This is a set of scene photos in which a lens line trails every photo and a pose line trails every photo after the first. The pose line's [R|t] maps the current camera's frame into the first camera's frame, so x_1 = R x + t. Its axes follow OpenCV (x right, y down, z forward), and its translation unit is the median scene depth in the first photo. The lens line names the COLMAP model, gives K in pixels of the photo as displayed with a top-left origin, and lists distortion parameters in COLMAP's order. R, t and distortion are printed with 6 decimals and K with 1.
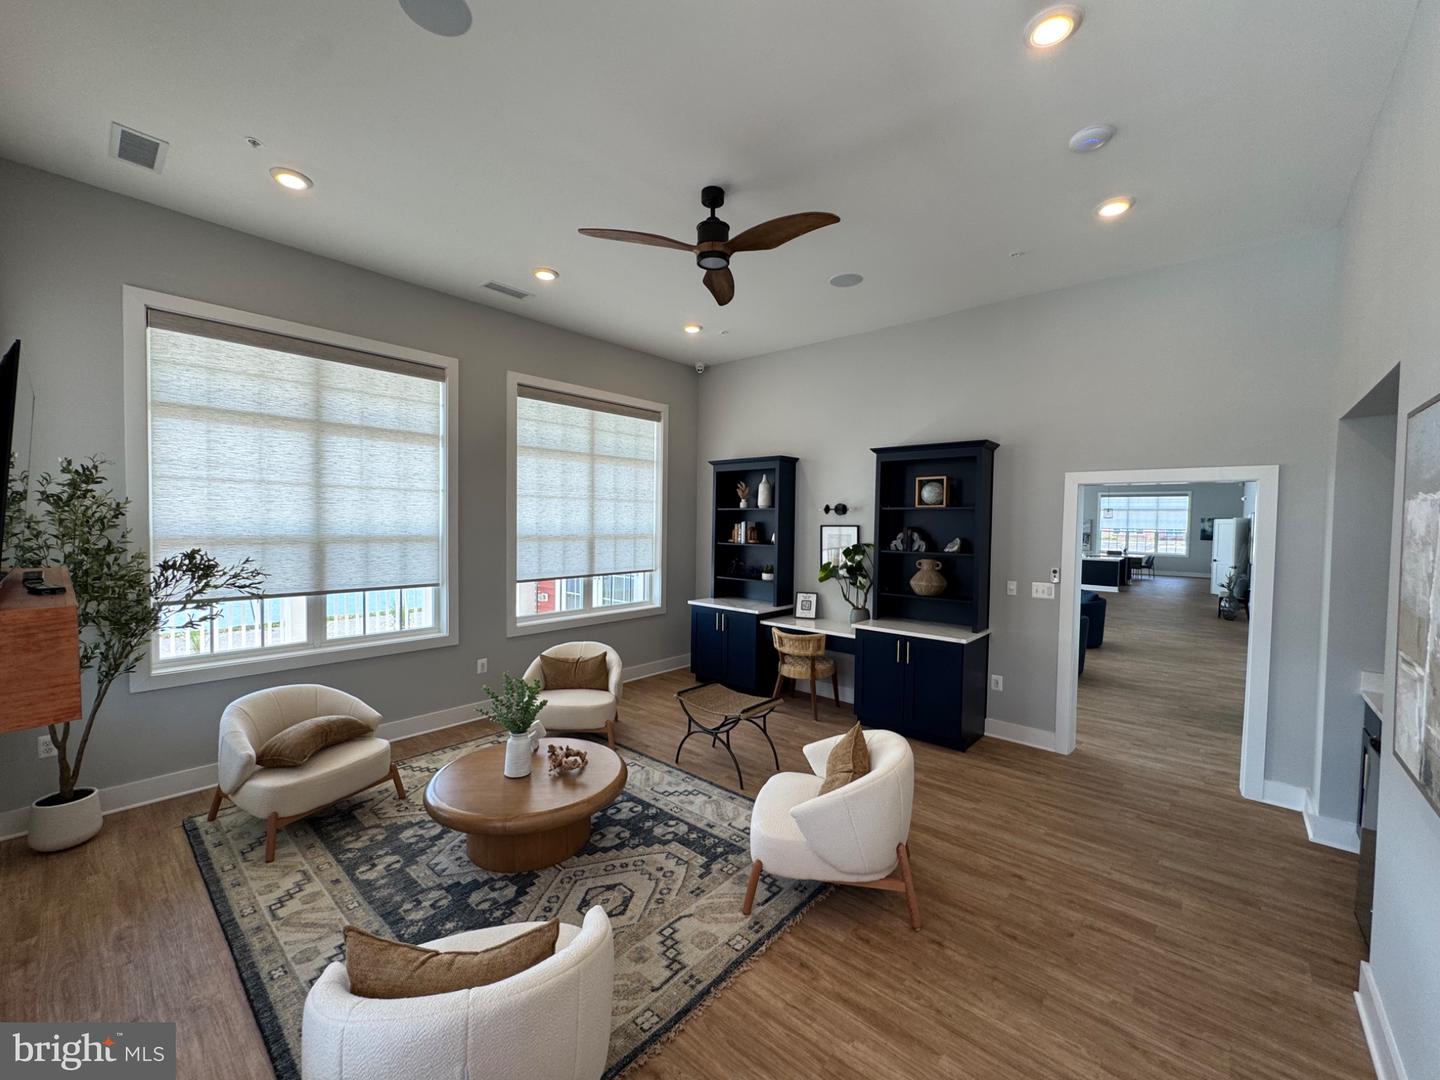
lens RADIAL K [[572.2, 0, 715.9], [0, 572.2, 542.6], [0, 0, 1]] dist [-0.001736, -0.000366]
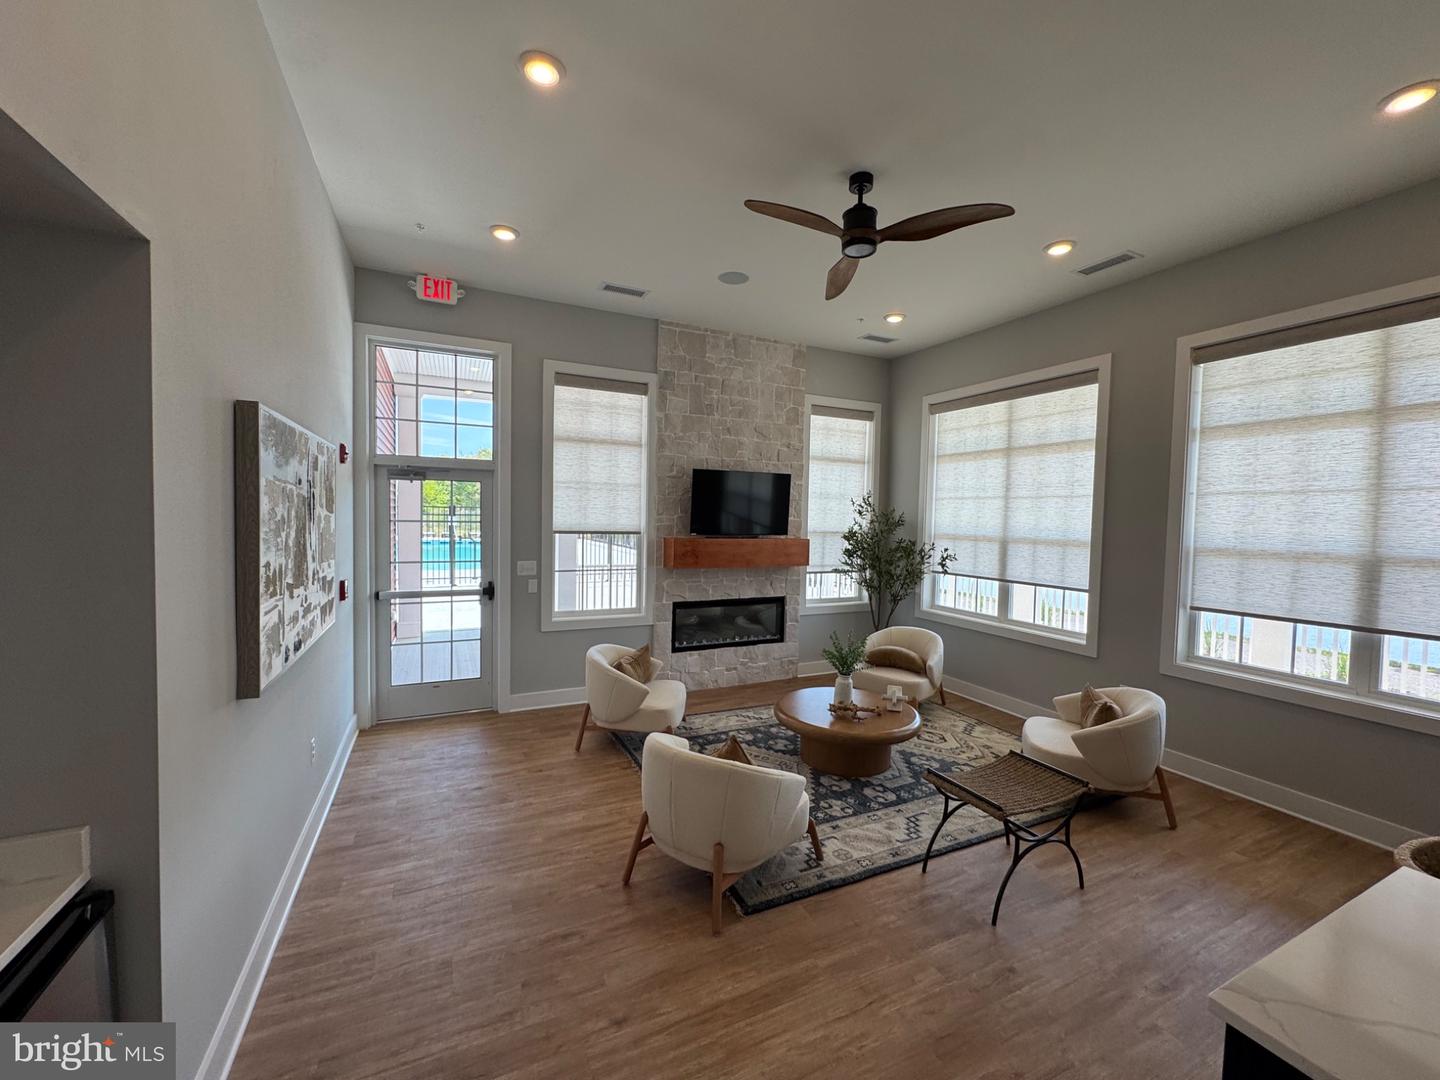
lens RADIAL K [[577.8, 0, 720.0], [0, 577.8, 540.0], [0, 0, 1]] dist [-0.019189, -0.000139]
pose [[-0.390854, 0.011862, -0.920376, 0.781110], [-0.064487, 0.997107, 0.040236, -0.015243], [0.918191, 0.075079, -0.388958, 0.944612]]
